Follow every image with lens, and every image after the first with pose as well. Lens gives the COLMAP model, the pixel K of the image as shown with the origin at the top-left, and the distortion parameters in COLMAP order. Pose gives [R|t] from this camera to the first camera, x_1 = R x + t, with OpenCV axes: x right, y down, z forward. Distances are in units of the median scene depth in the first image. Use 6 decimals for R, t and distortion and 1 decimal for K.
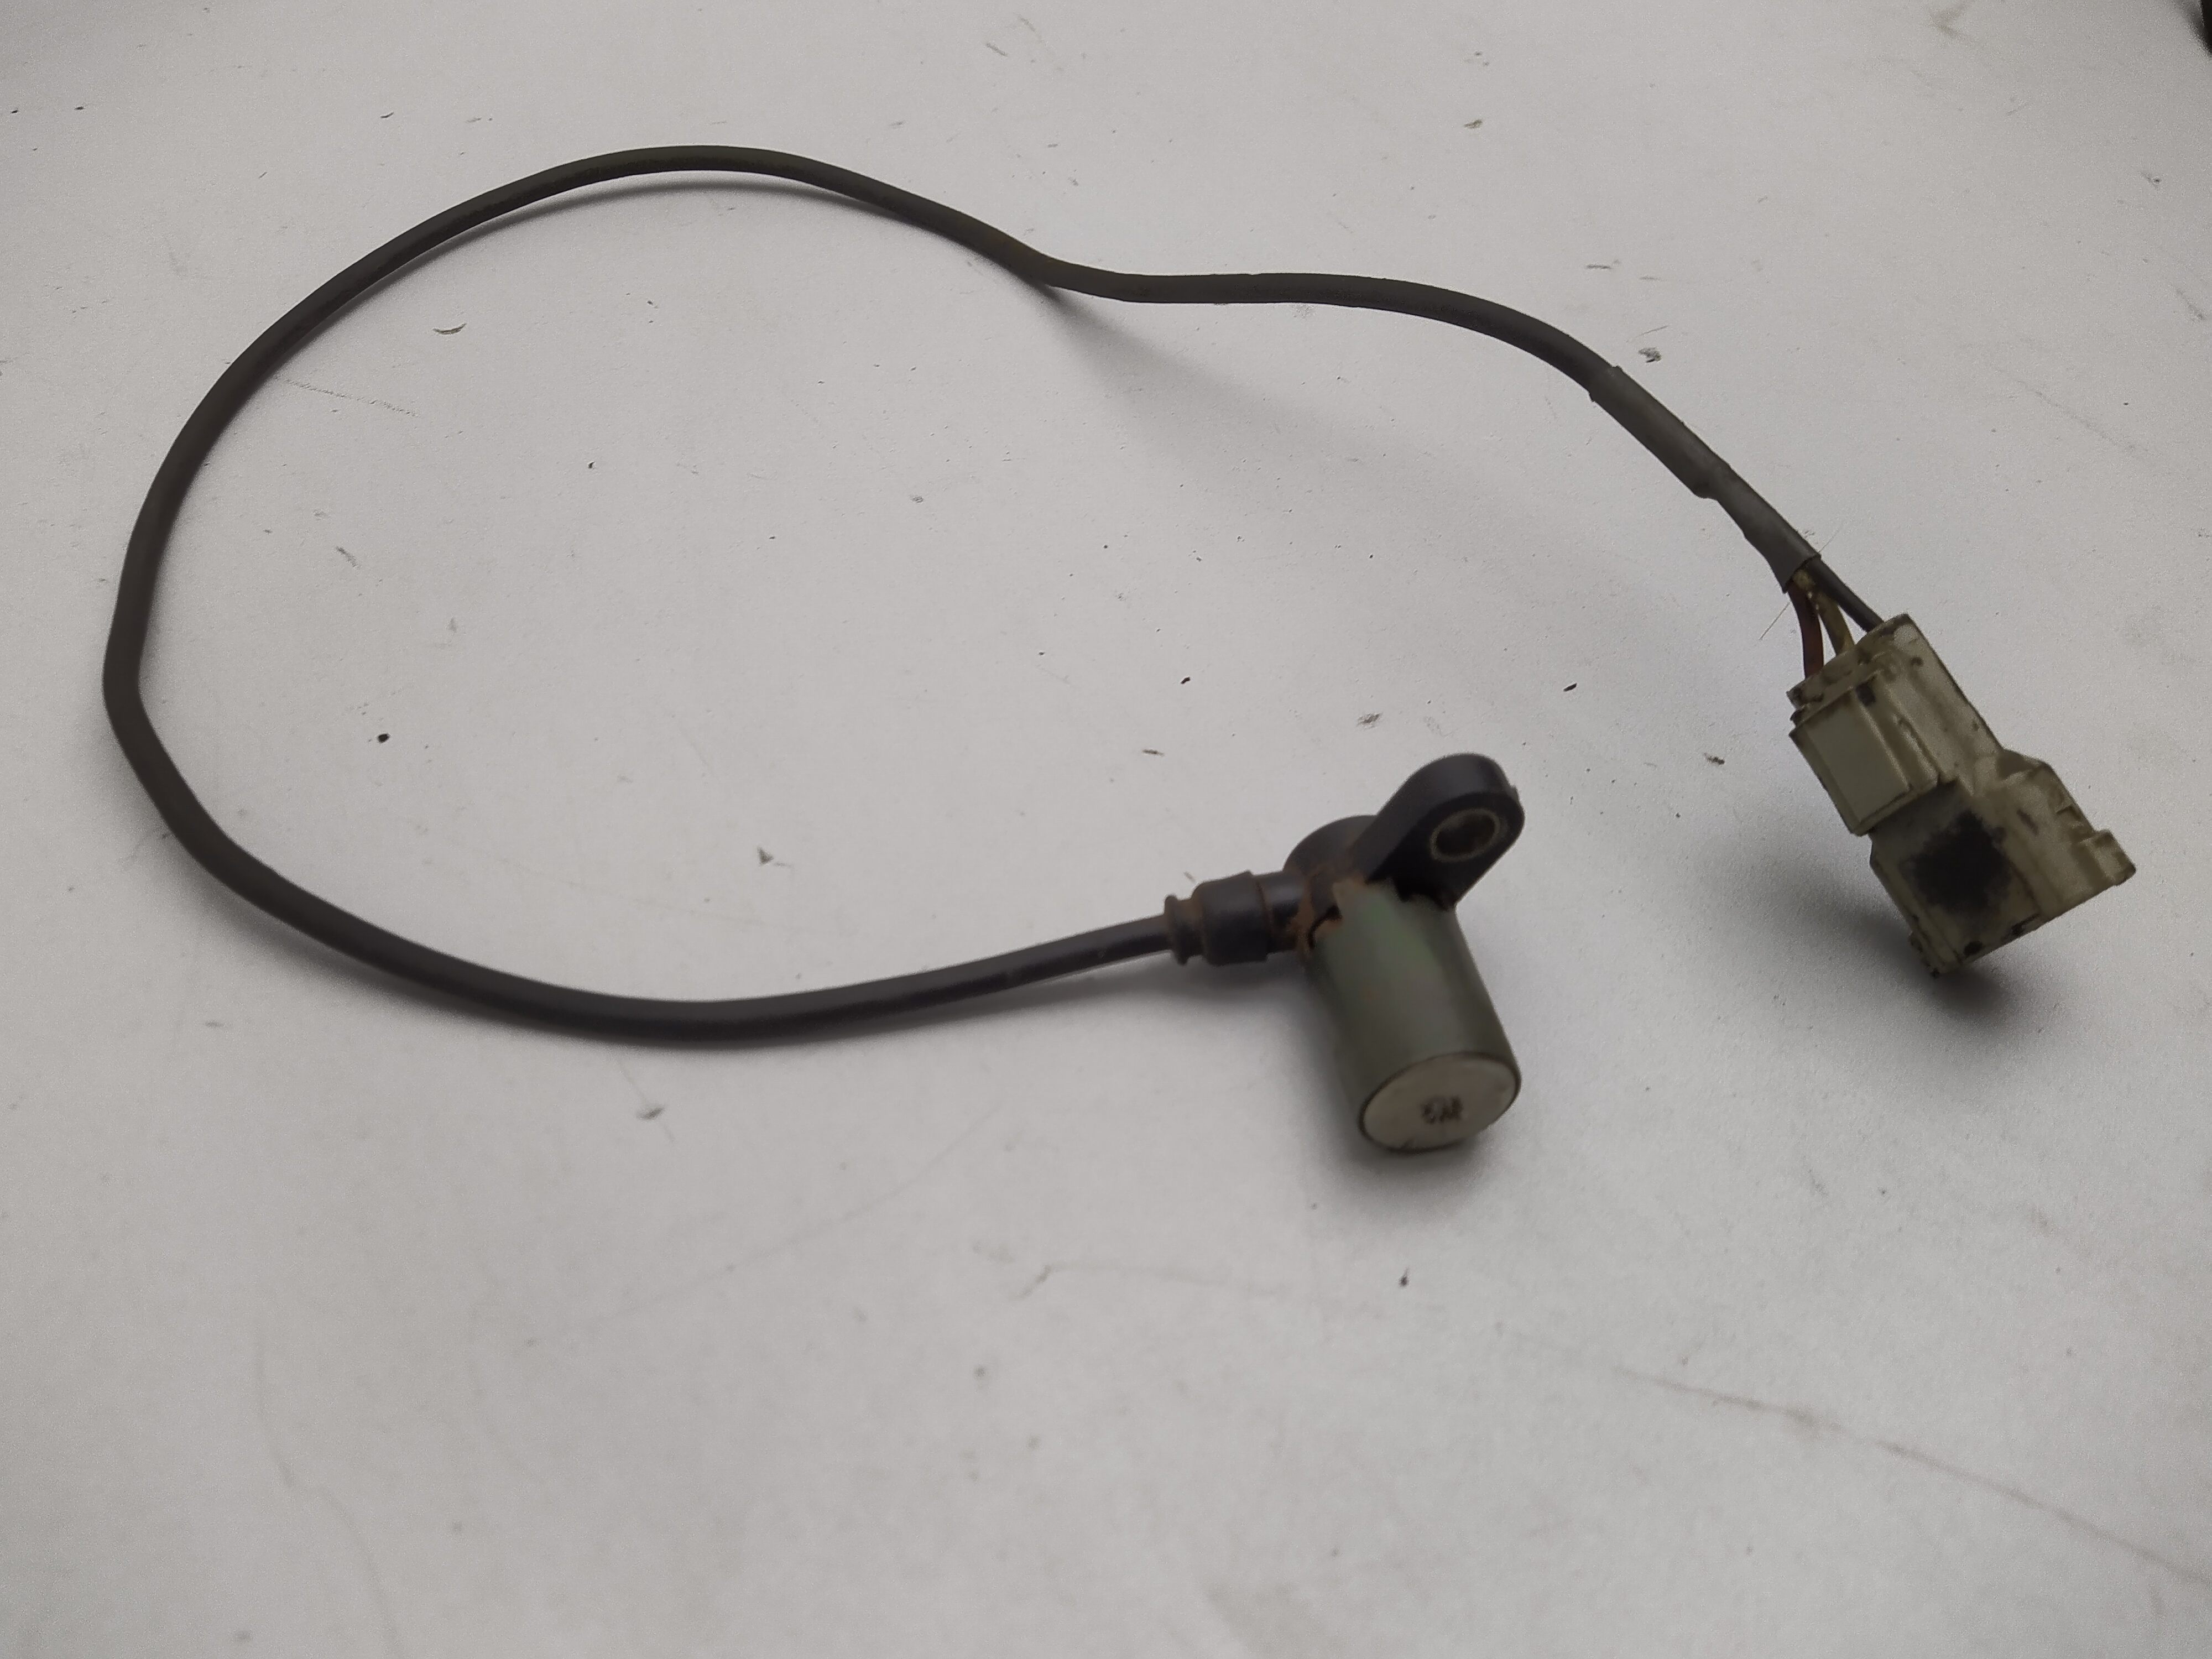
lens RADIAL K [[1664.6, 0, 1106.0], [0, 1664.6, 829.5], [0, 0, 1]] dist [0.049104, -0.073522]
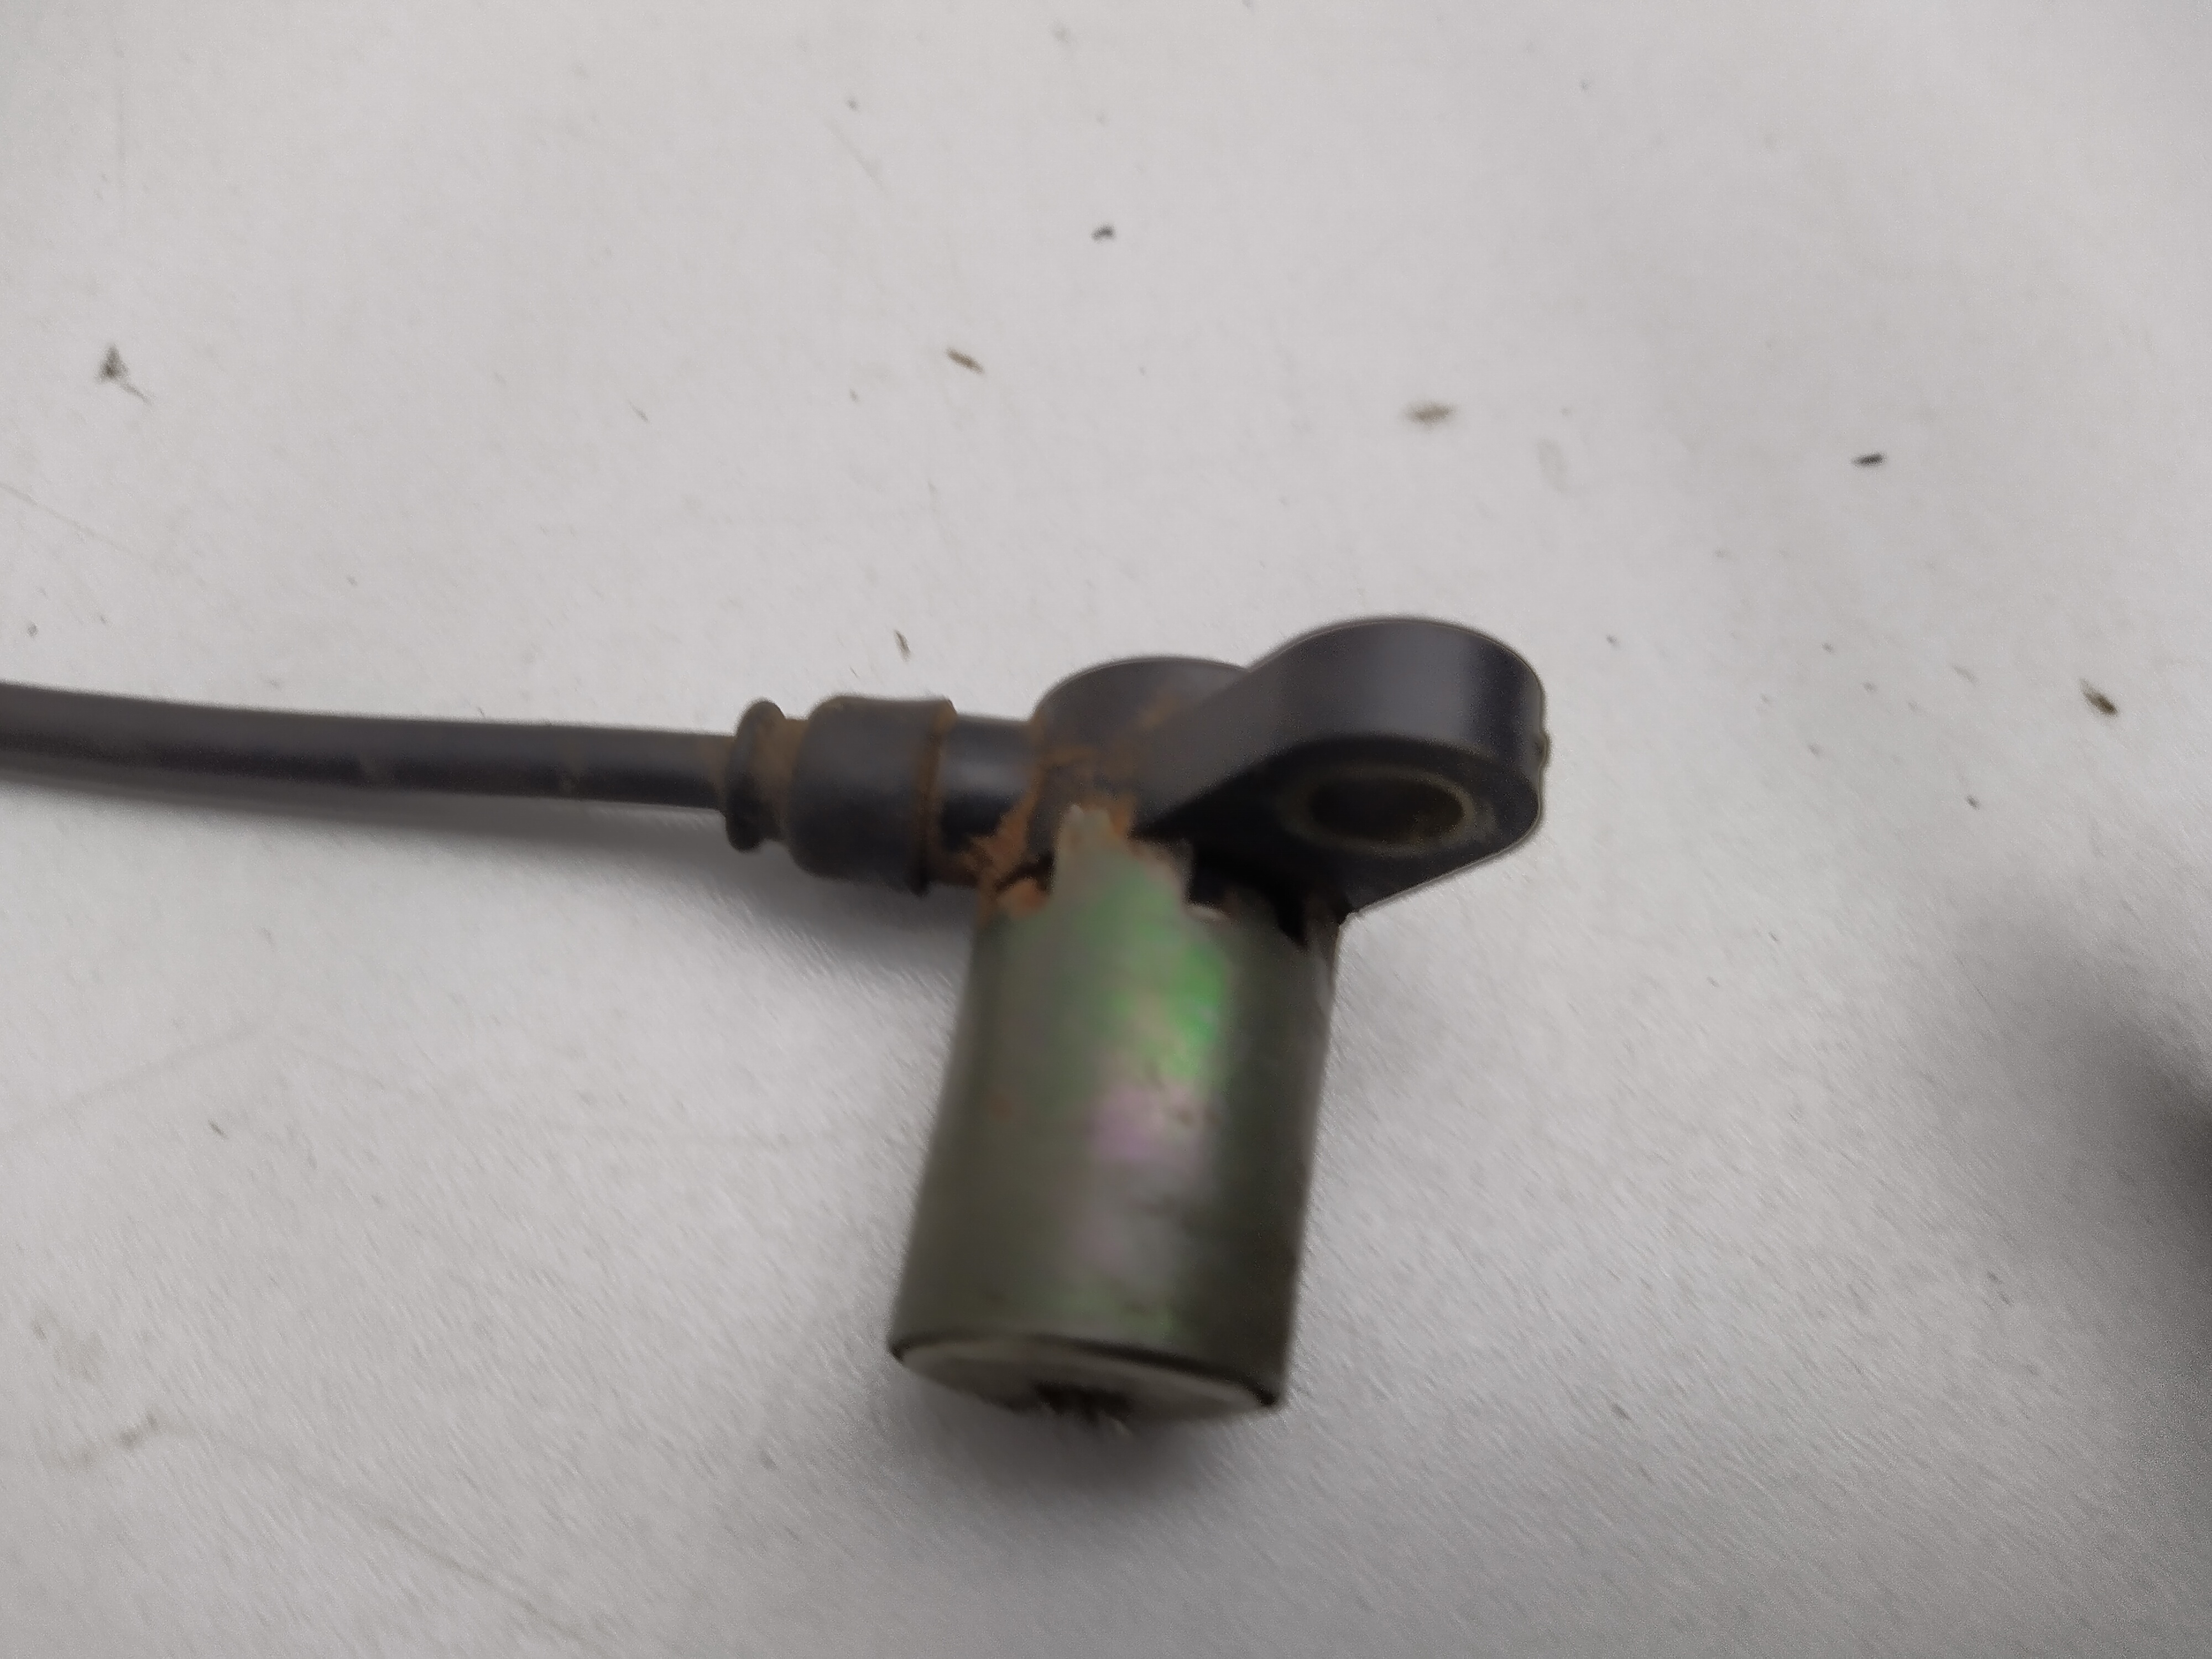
lens RADIAL K [[1621.3, 0, 1042.5], [0, 1621.3, 925.0], [0, 0, 1]] dist [0.076570, -0.190157]
pose [[0.938814, 0.325686, -0.112061, 0.184220], [-0.273080, 0.902121, 0.334074, -0.076774], [0.209896, -0.283031, 0.935862, 0.589582]]
